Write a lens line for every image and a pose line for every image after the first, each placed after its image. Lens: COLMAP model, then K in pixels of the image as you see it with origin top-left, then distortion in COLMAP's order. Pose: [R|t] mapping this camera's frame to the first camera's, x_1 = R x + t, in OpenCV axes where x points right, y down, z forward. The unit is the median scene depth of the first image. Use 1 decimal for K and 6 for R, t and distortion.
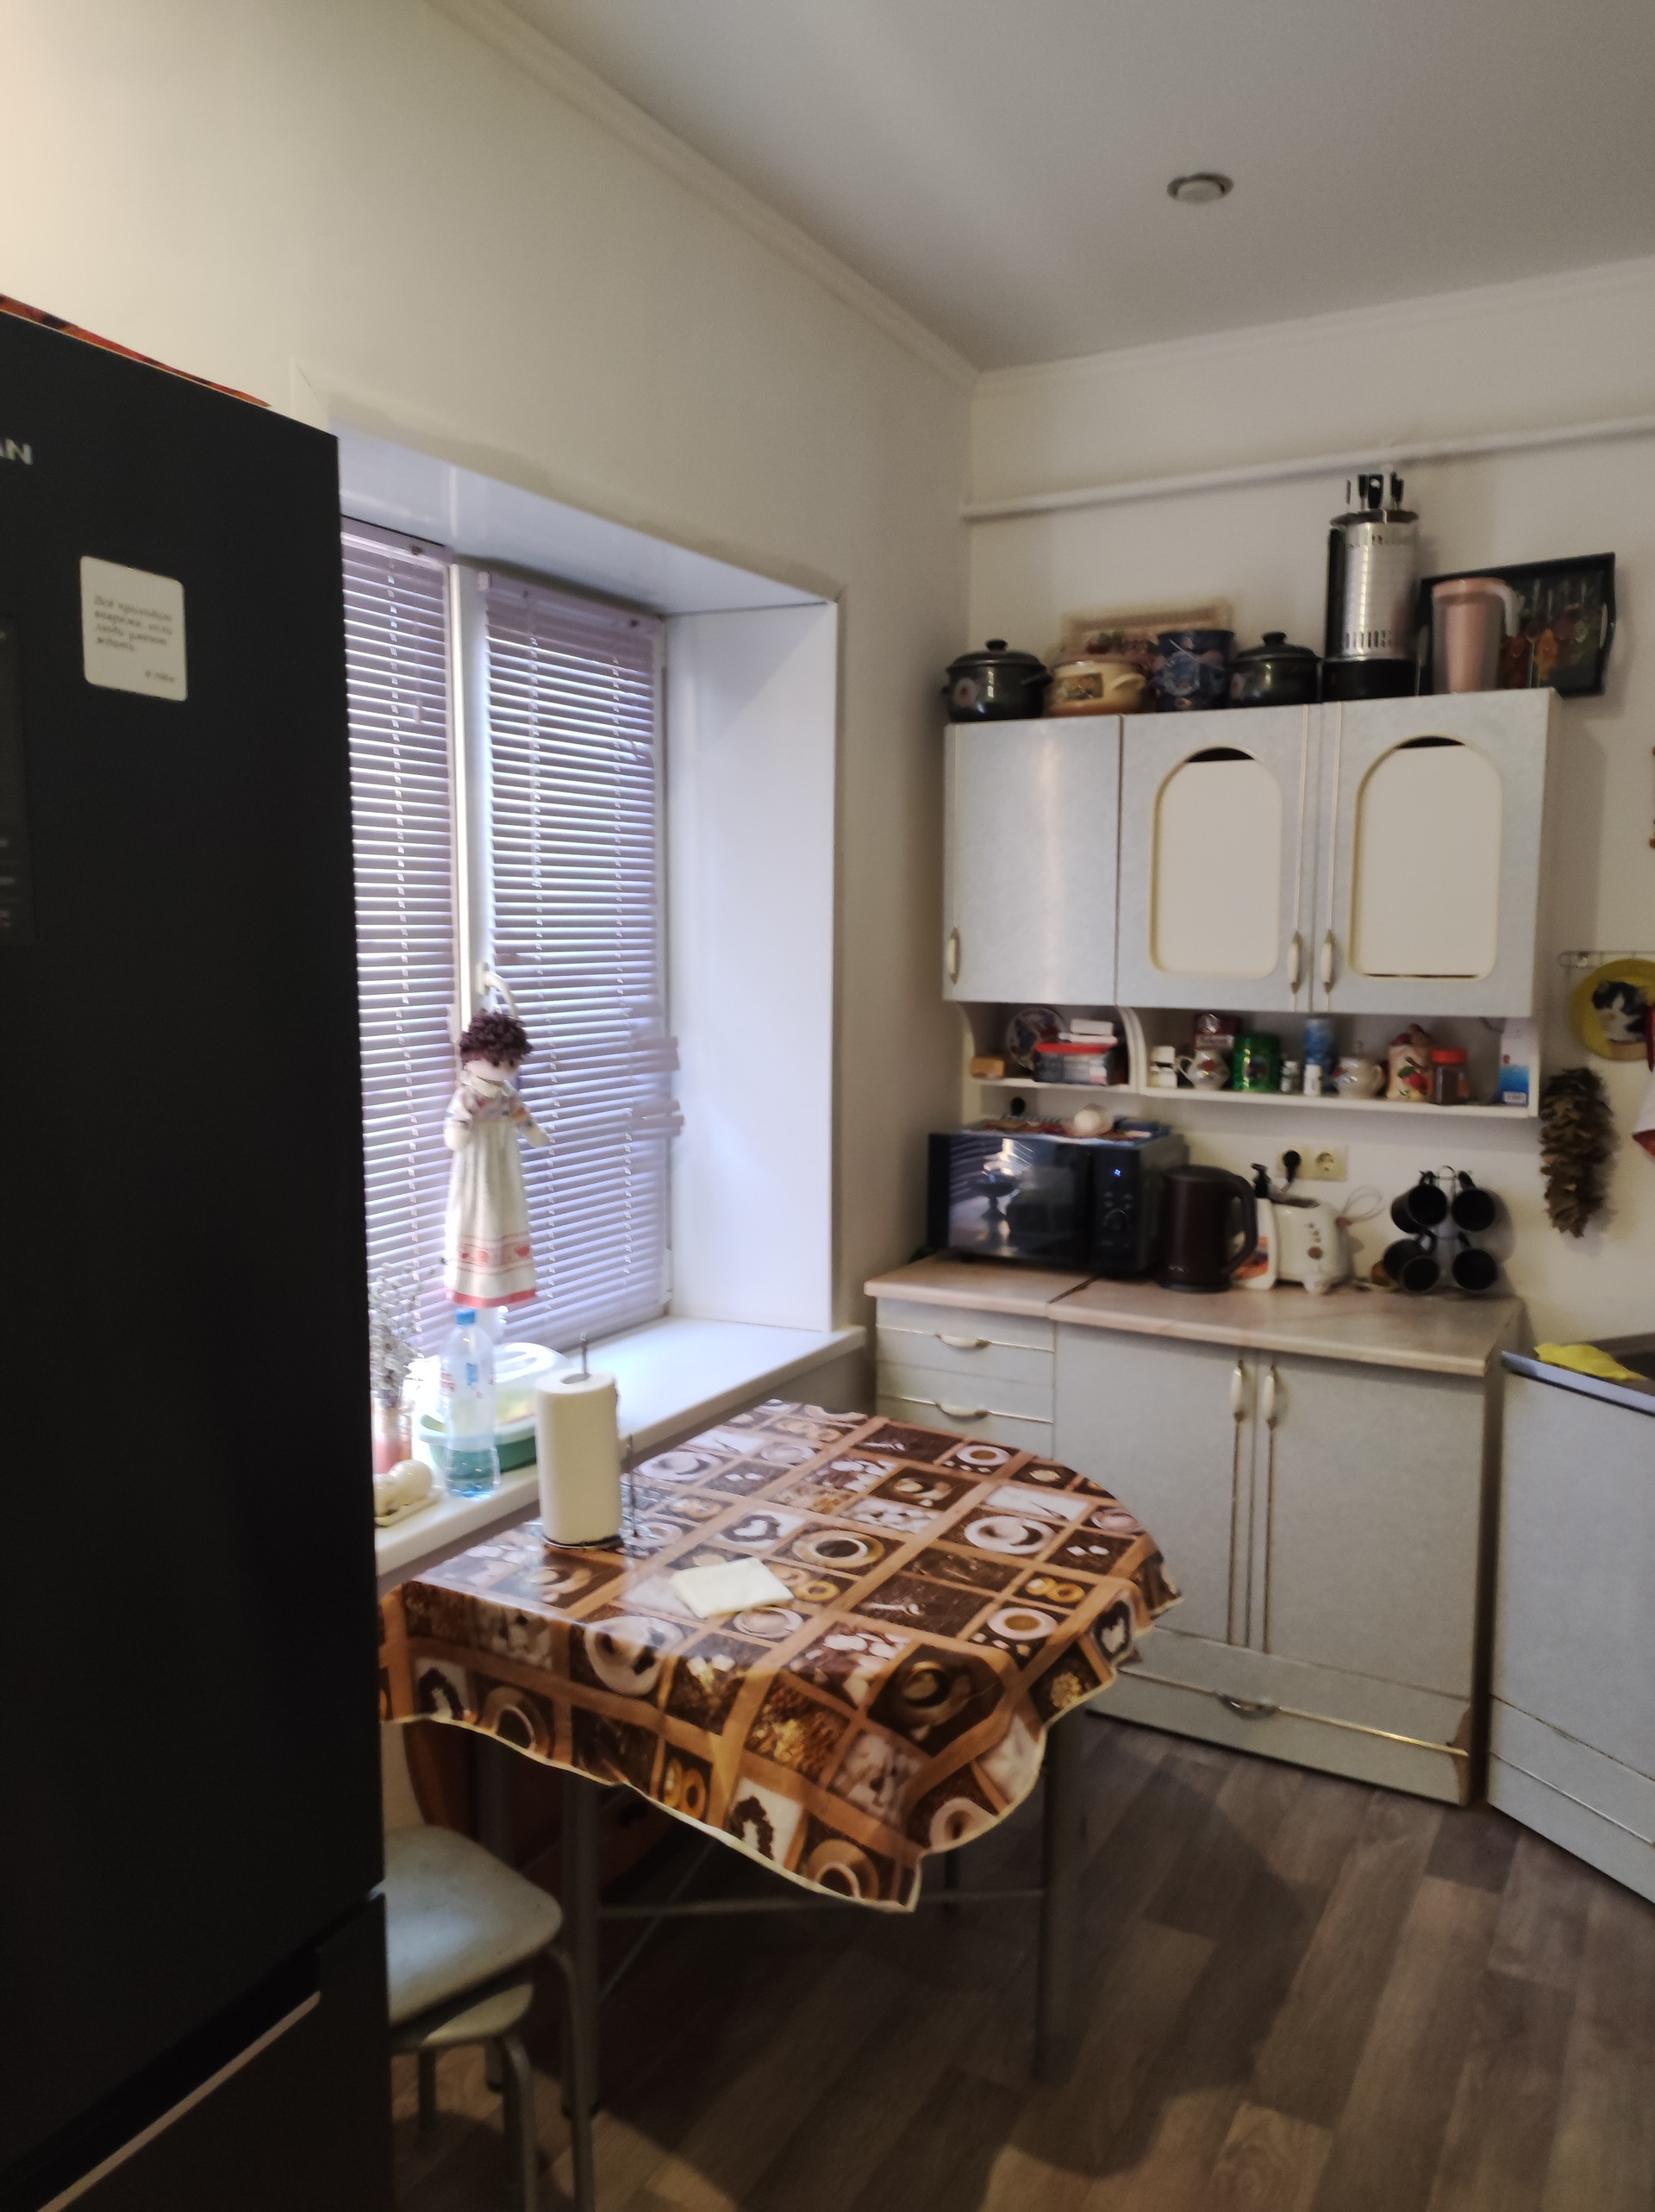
lens RADIAL K [[1611.1, 0, 828.0], [0, 1611.1, 1113.0], [0, 0, 1]] dist [0.041501, -0.046230]
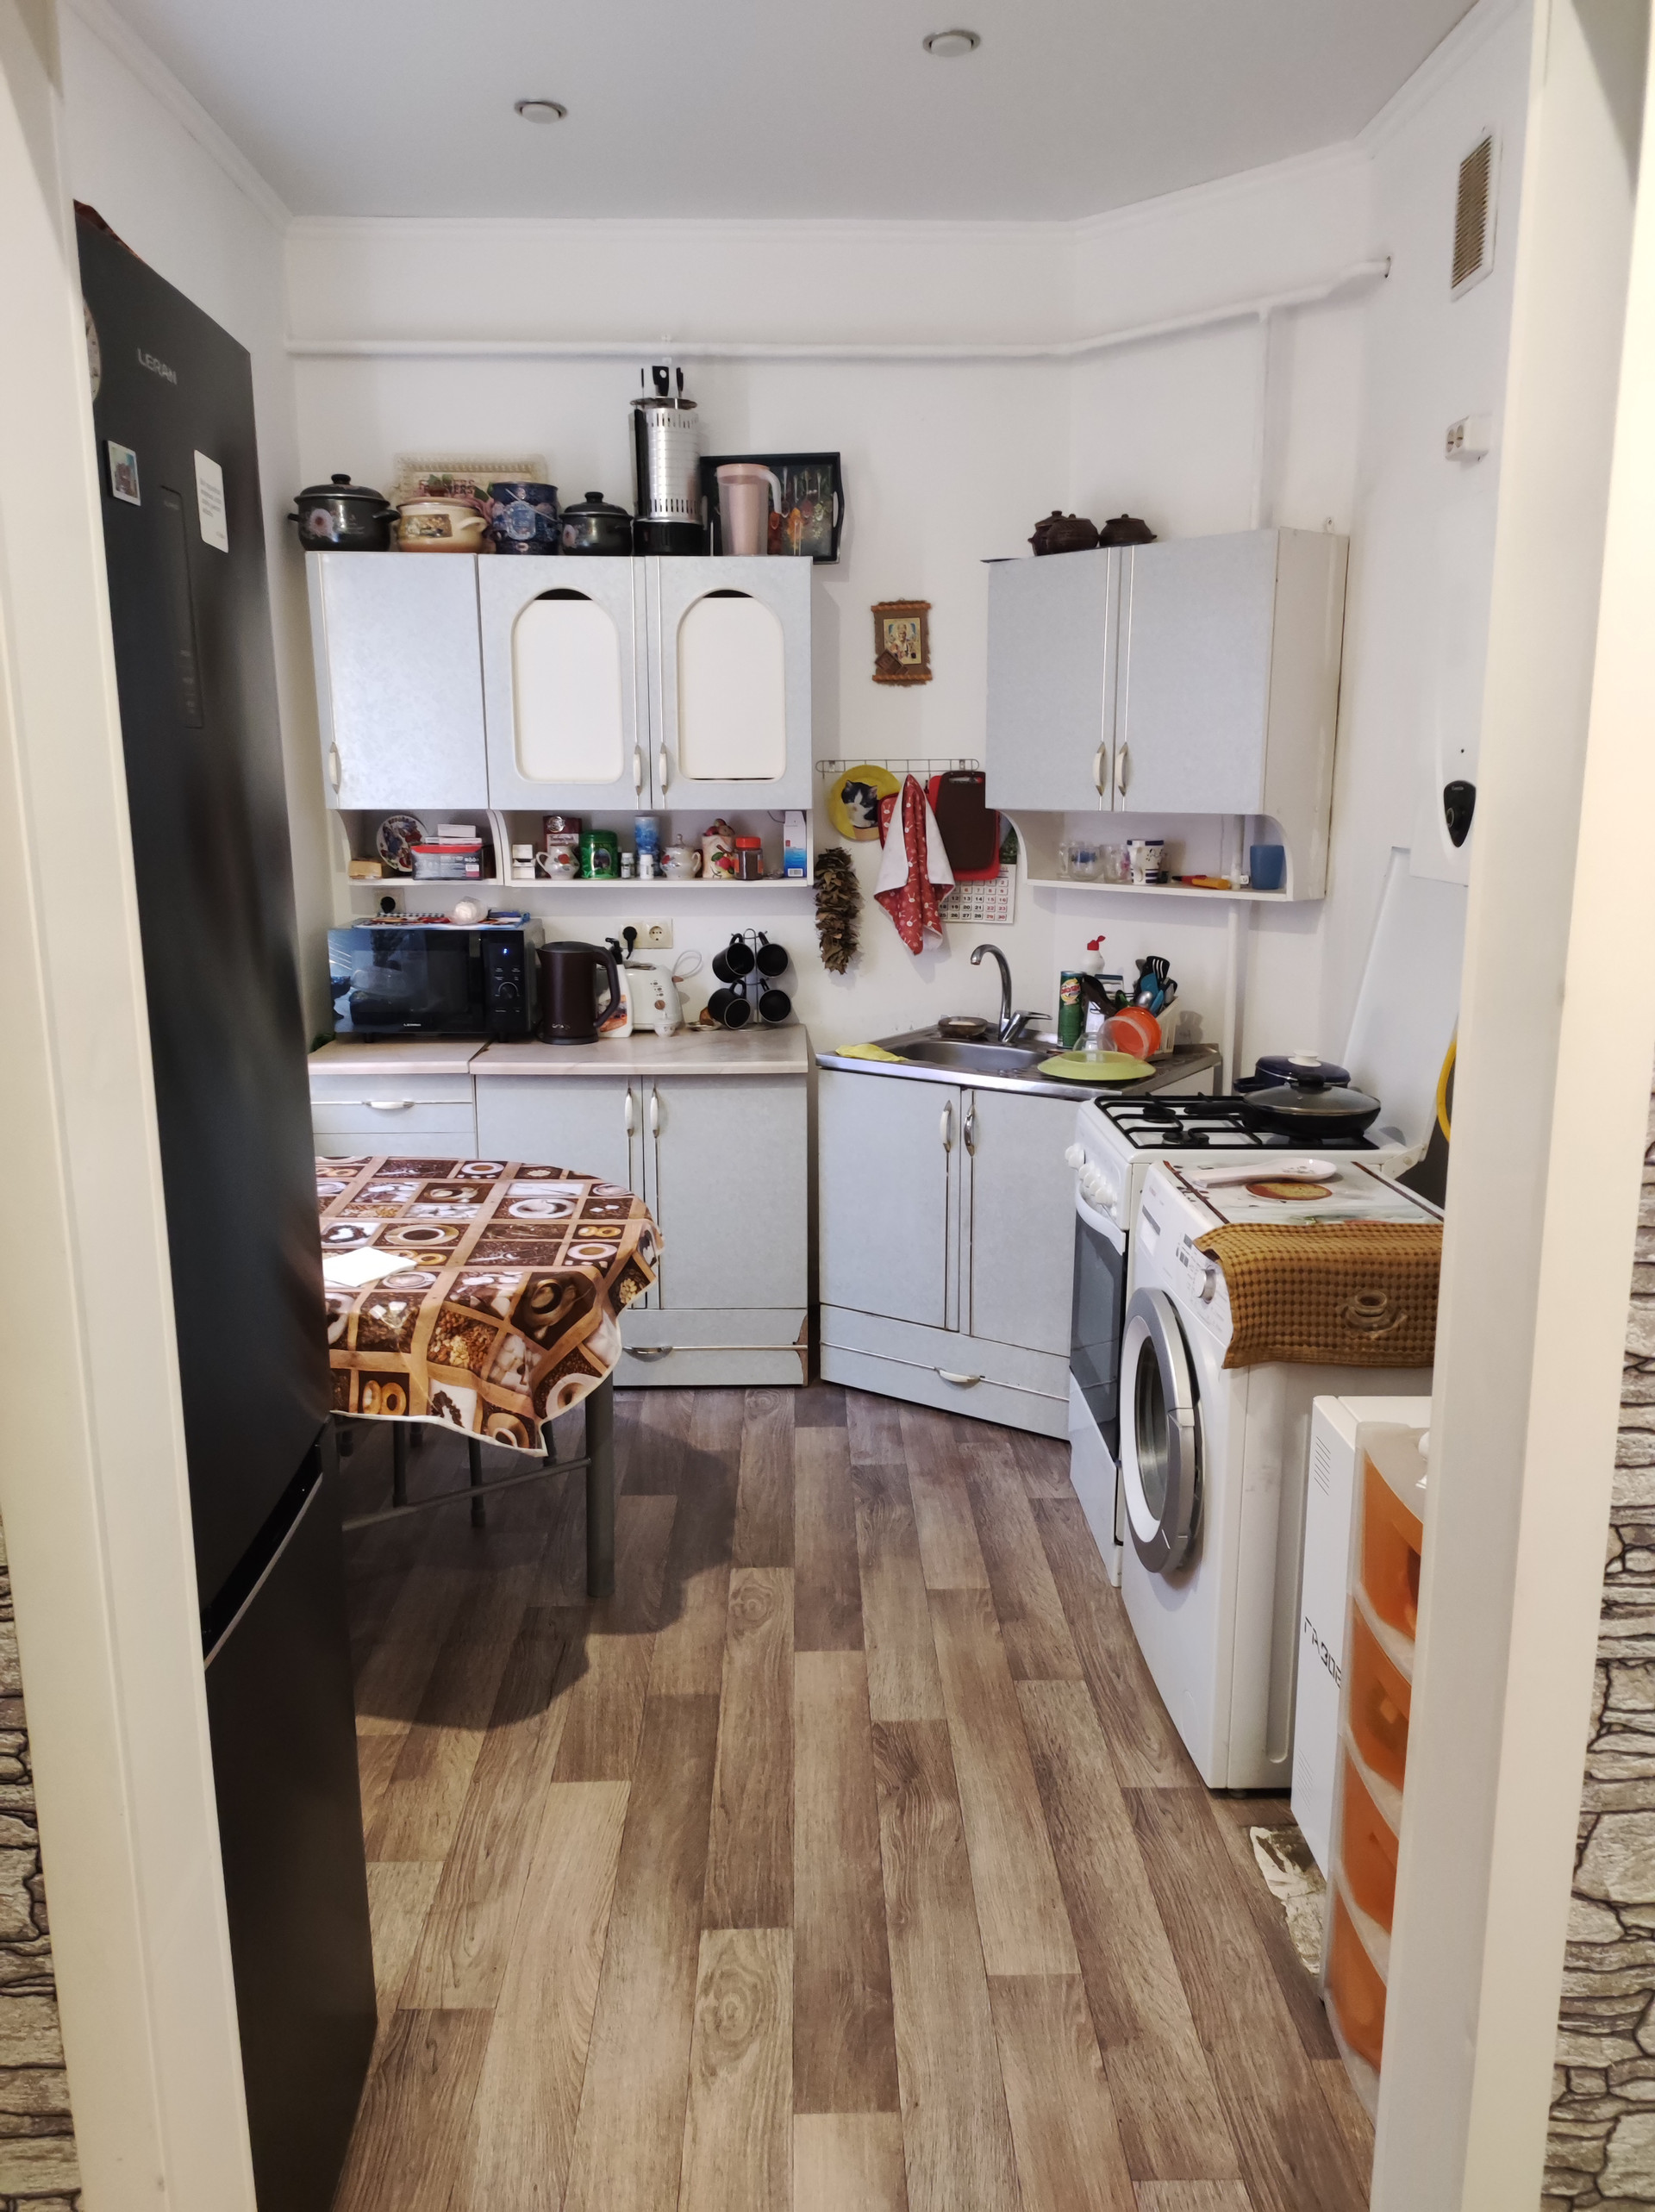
lens RADIAL K [[1611.1, 0, 833.5], [0, 1611.1, 1120.7], [0, 0, 1]] dist [0.041501, -0.046230]
pose [[0.862791, -0.117265, 0.491773, -0.233873], [0.063198, 0.990114, 0.125218, 0.029673], [-0.501595, -0.076958, 0.861673, -0.179219]]
